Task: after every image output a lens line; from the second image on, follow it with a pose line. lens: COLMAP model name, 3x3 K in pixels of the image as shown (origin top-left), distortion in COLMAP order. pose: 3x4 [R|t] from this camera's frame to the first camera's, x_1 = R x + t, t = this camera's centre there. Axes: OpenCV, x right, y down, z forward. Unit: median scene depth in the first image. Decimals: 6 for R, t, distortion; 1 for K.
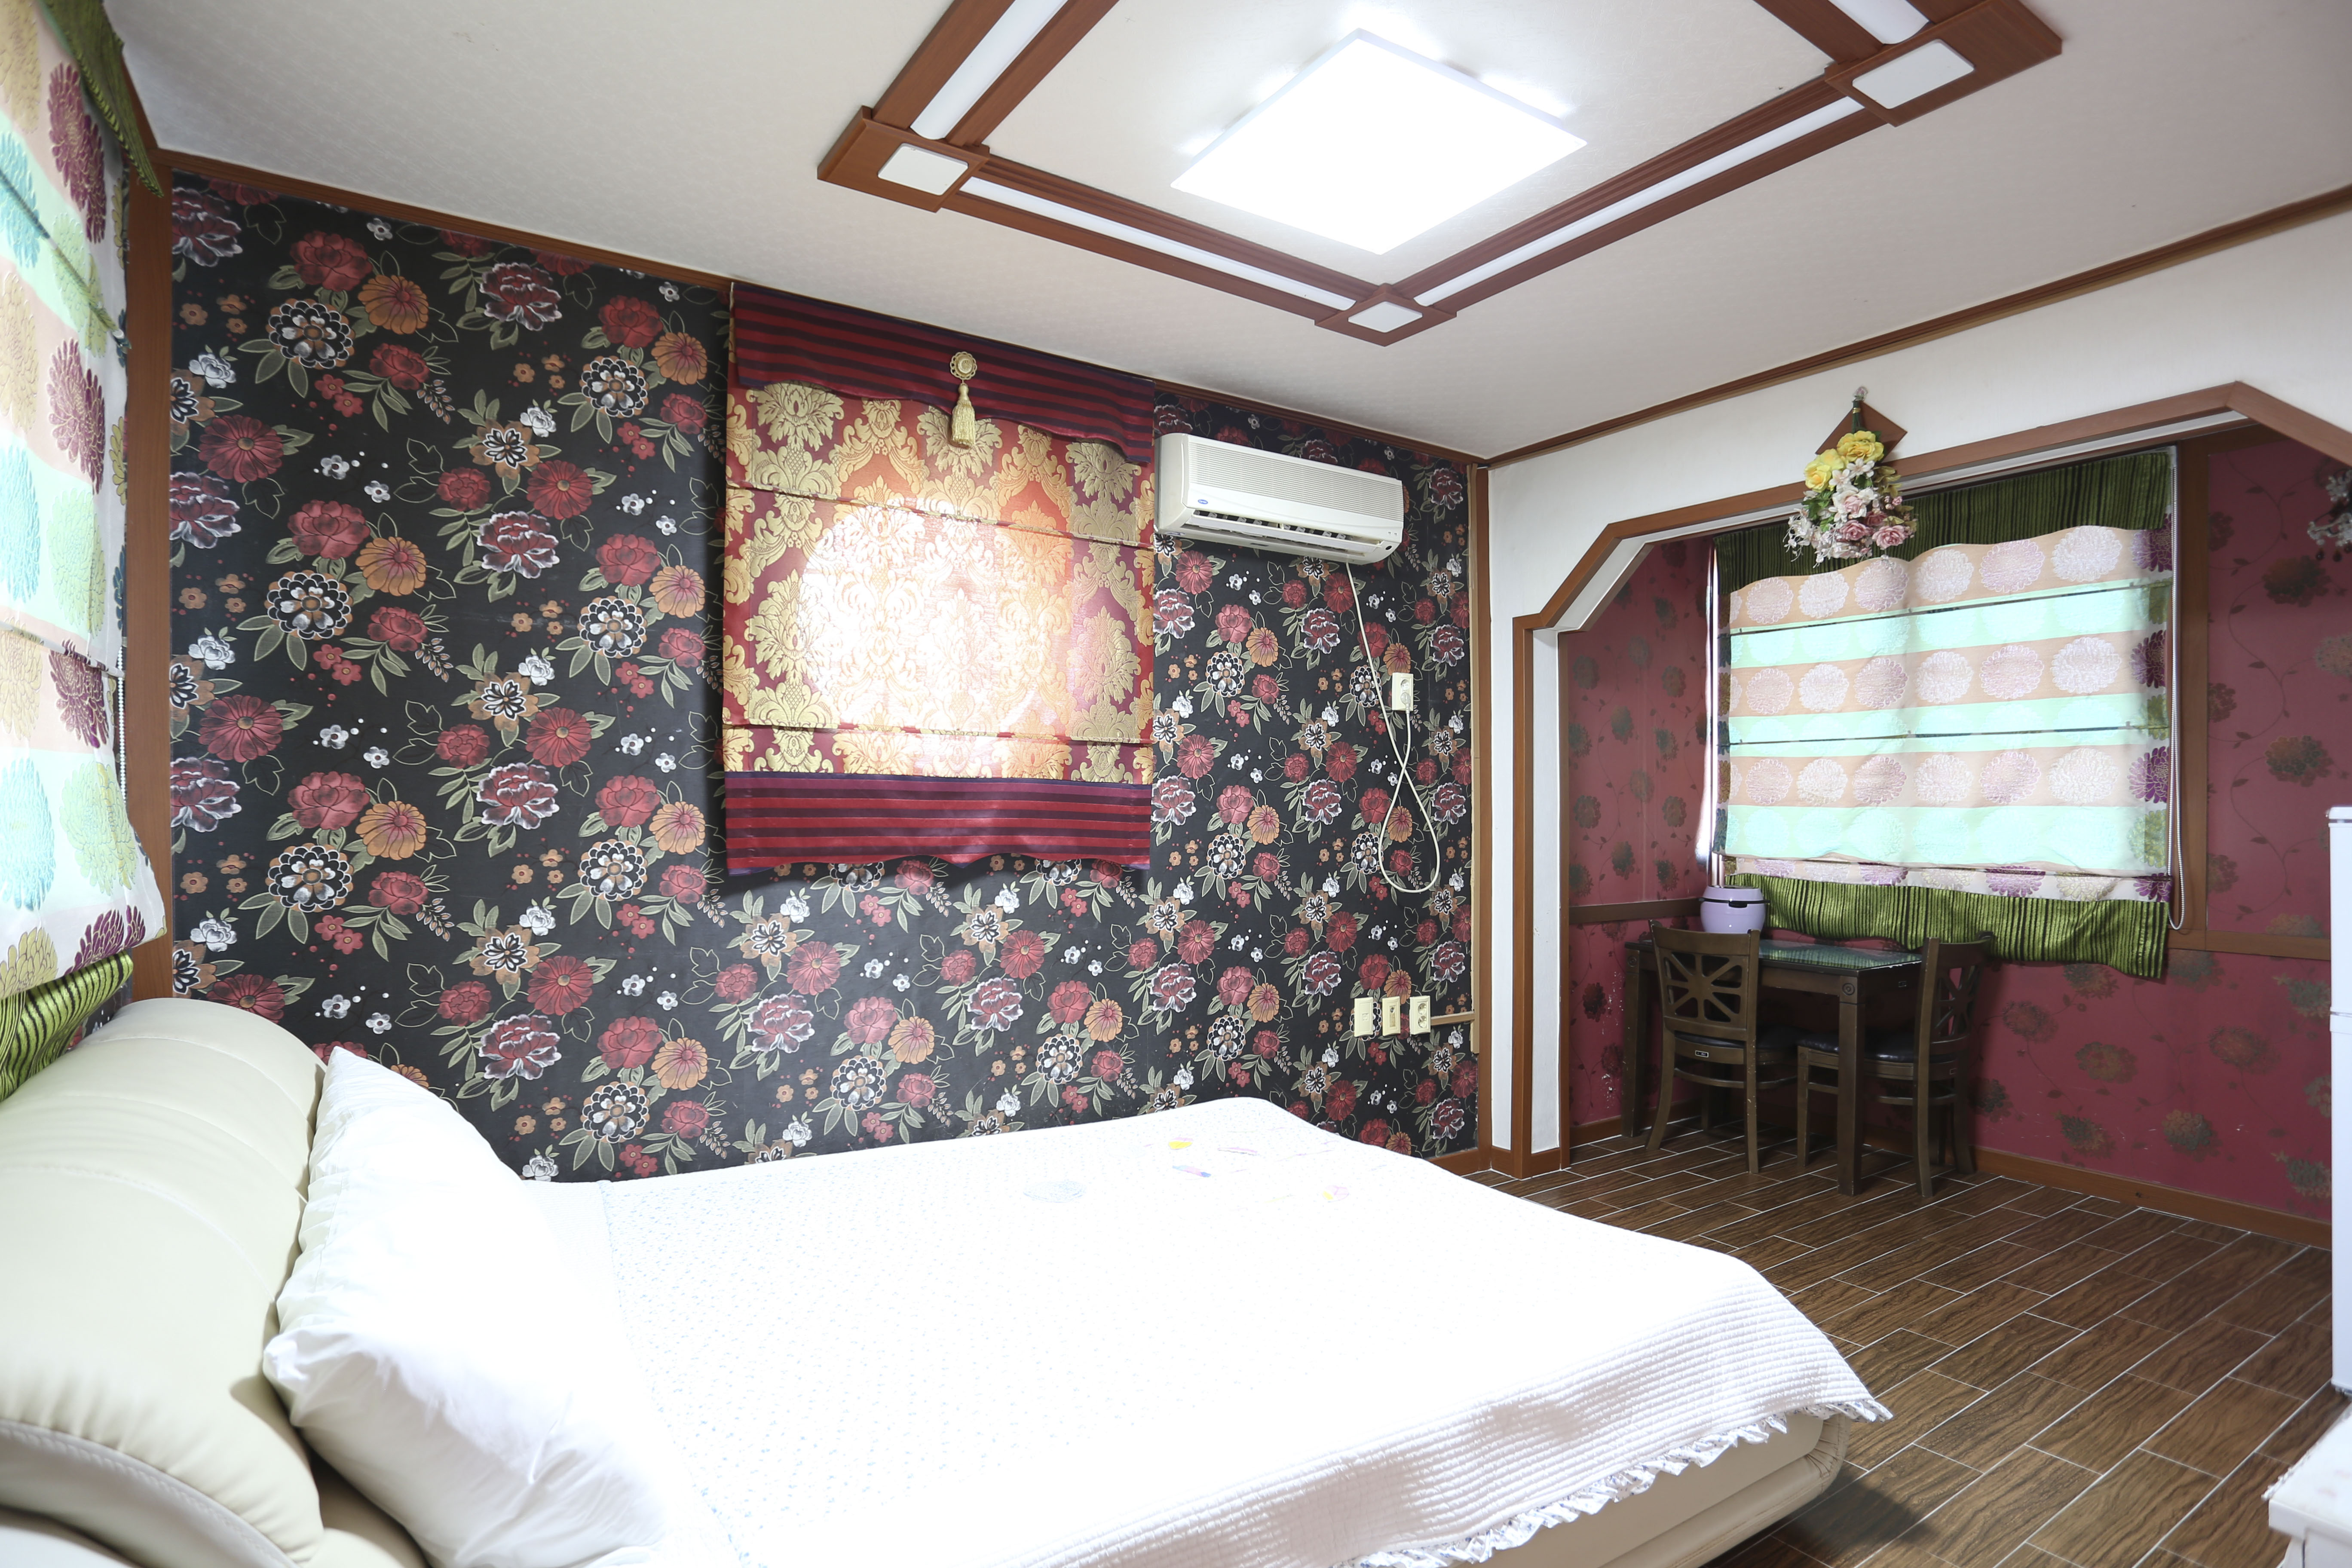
lens RADIAL K [[1184.6, 0, 1119.5], [0, 1184.6, 814.3], [0, 0, 1]] dist [-0.070518, 0.047703]
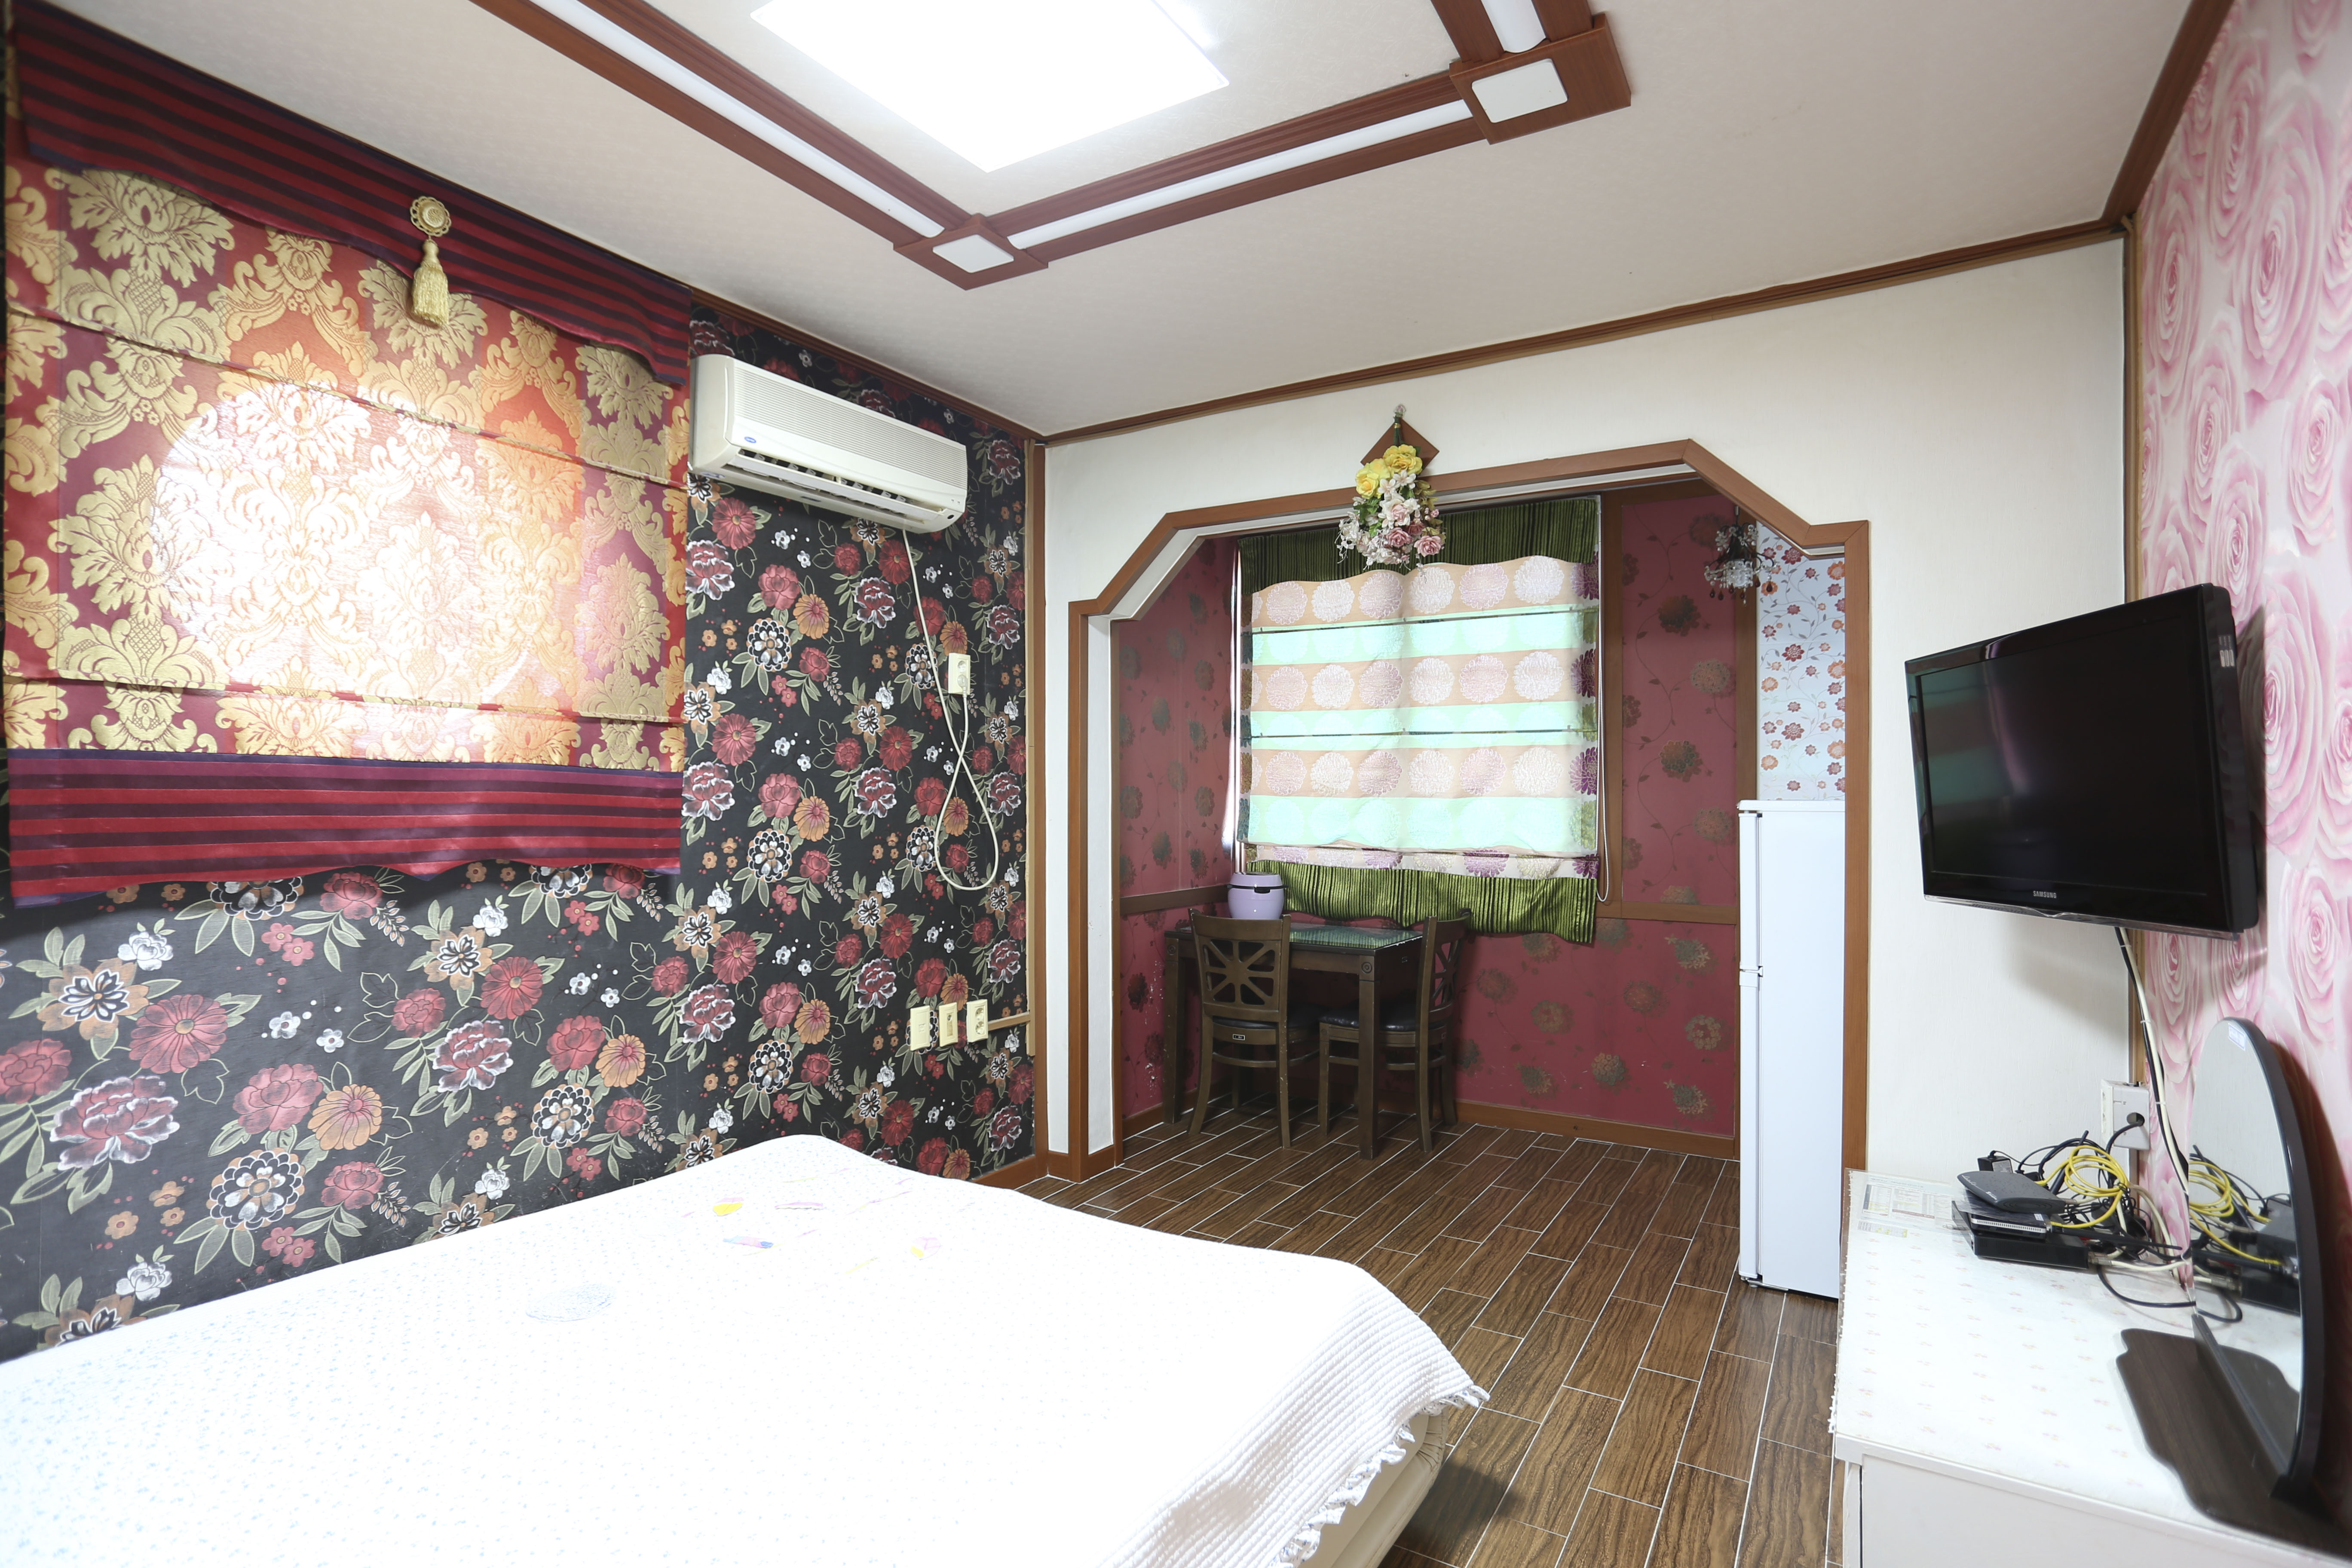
lens RADIAL K [[1178.3, 0, 1127.8], [0, 1178.3, 788.8], [0, 0, 1]] dist [-0.051525, 0.045622]
pose [[0.906589, 0.003065, 0.422003, -0.036556], [0.000815, 0.999959, -0.009015, -0.005921], [-0.422013, 0.008517, 0.906550, 0.122320]]
